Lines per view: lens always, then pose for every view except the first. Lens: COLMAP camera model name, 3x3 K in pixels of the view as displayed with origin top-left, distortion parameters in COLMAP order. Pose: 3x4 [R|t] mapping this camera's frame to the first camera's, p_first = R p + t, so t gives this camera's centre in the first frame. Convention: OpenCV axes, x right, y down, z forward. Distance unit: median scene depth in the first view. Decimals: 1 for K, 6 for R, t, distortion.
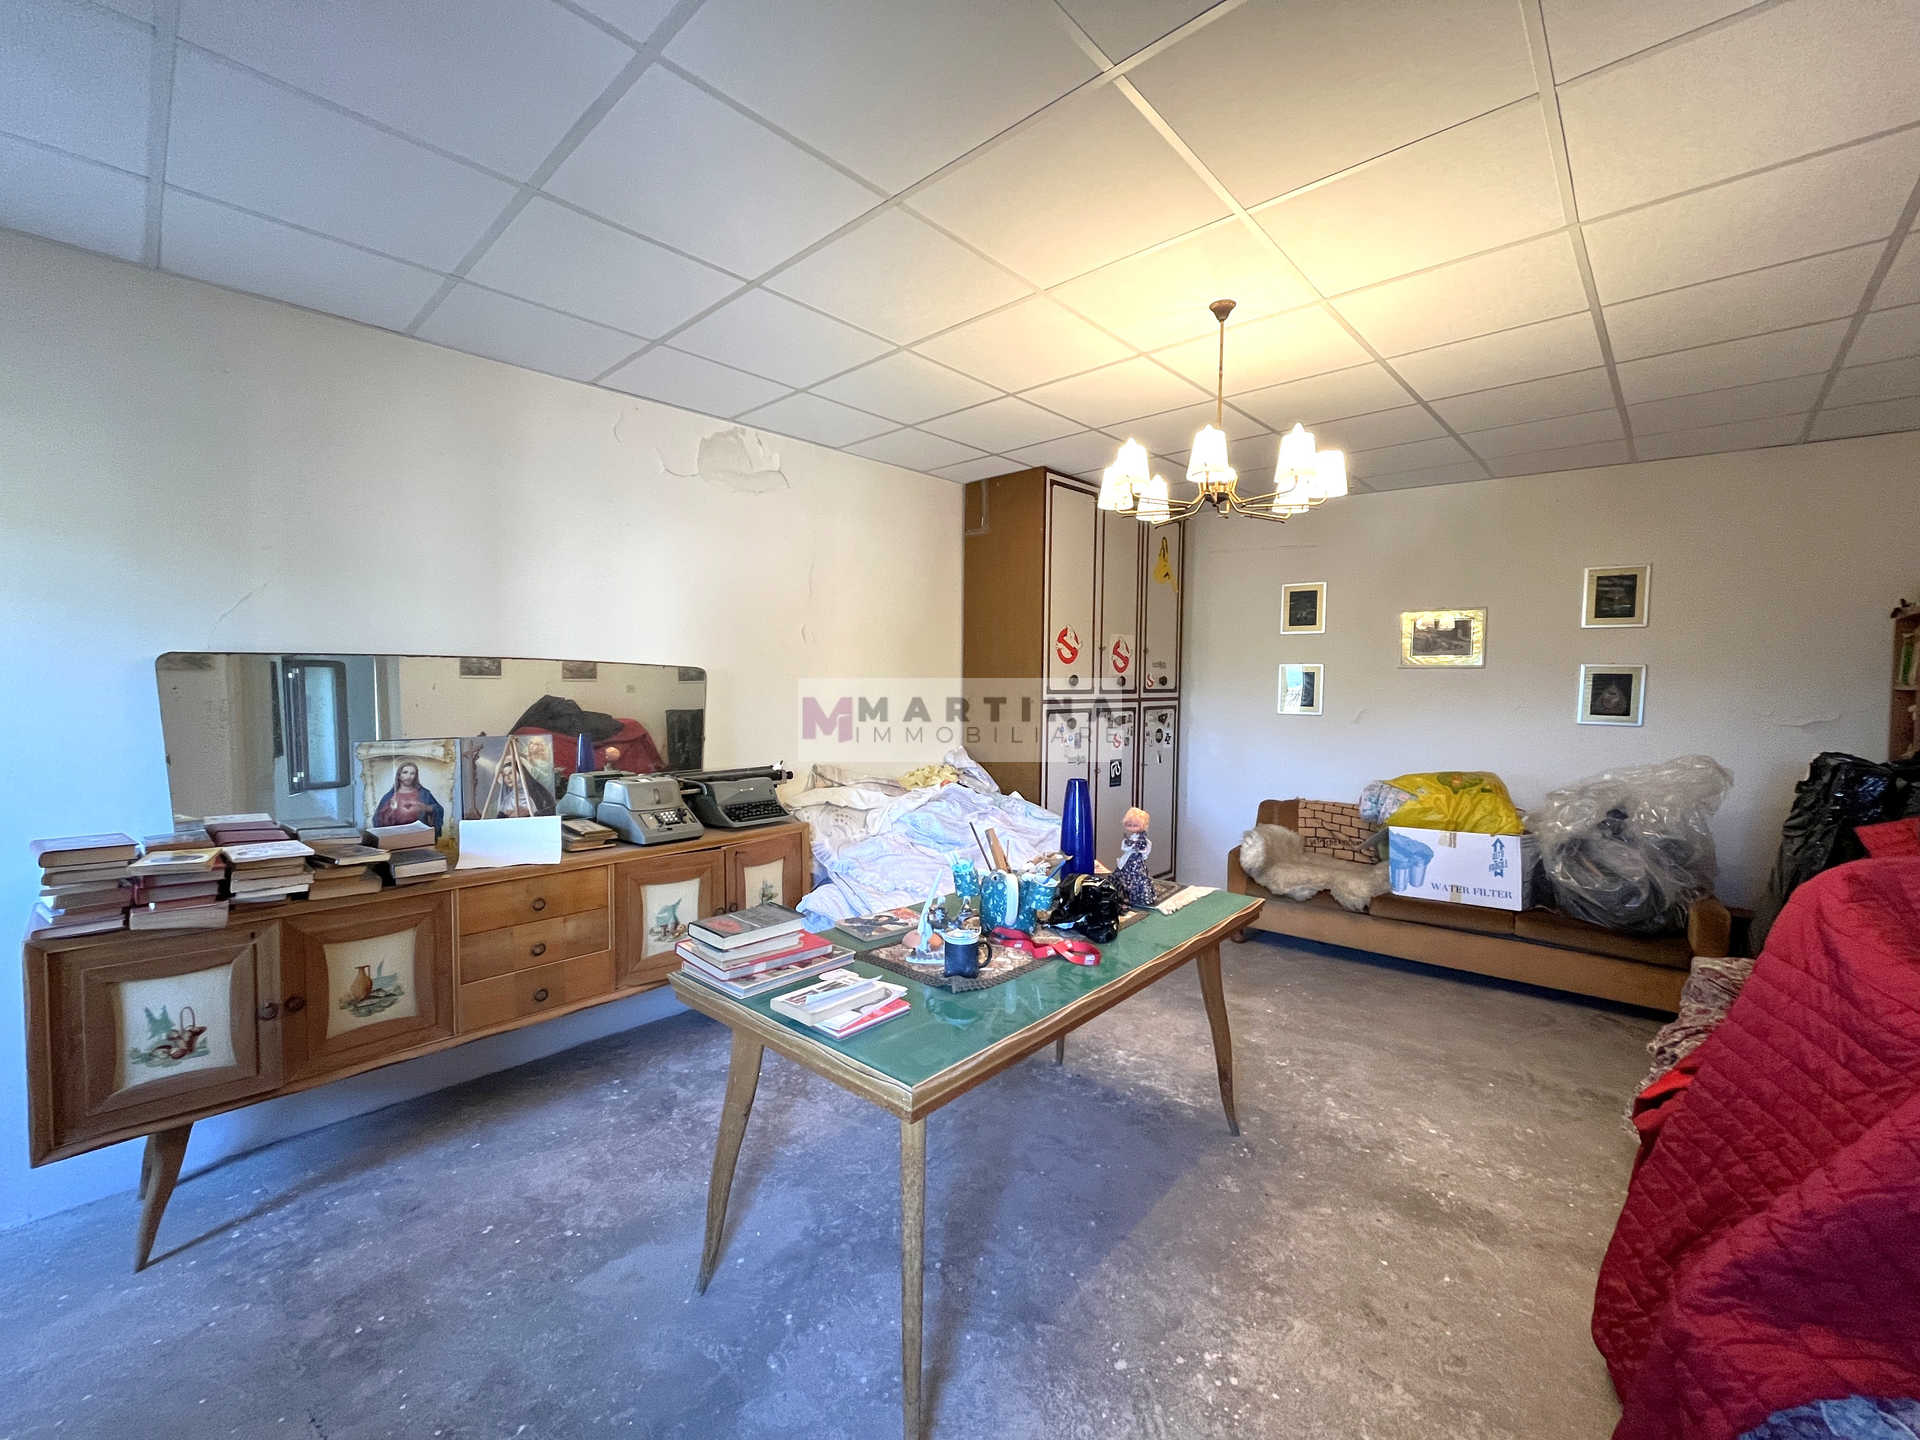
lens RADIAL K [[773.7, 0, 963.7], [0, 773.7, 722.0], [0, 0, 1]] dist [-0.003049, 0.000435]
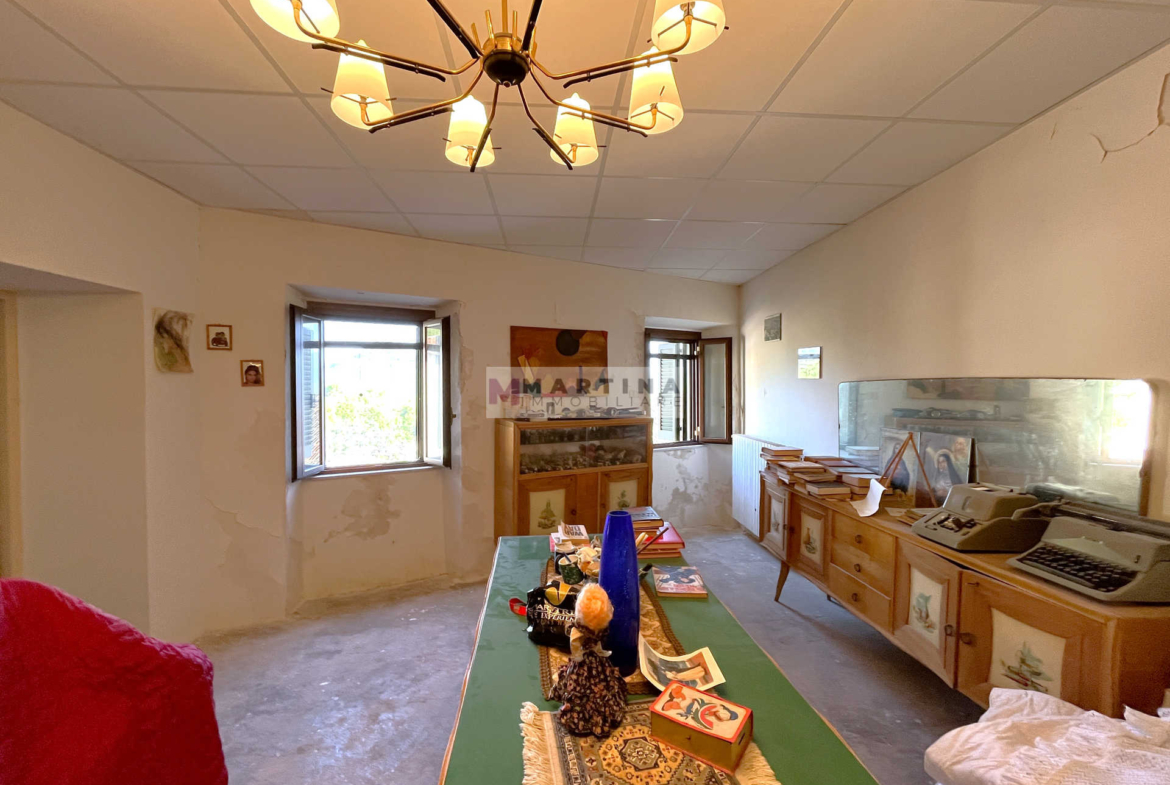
lens RADIAL K [[470.4, 0, 588.1], [0, 470.4, 394.3], [0, 0, 1]] dist [-0.003572, -0.000468]
pose [[-0.676605, 0.000750, -0.736345, 0.505816], [-0.041889, 0.998341, 0.039508, -0.066940], [0.735153, 0.057576, -0.675451, 1.215938]]
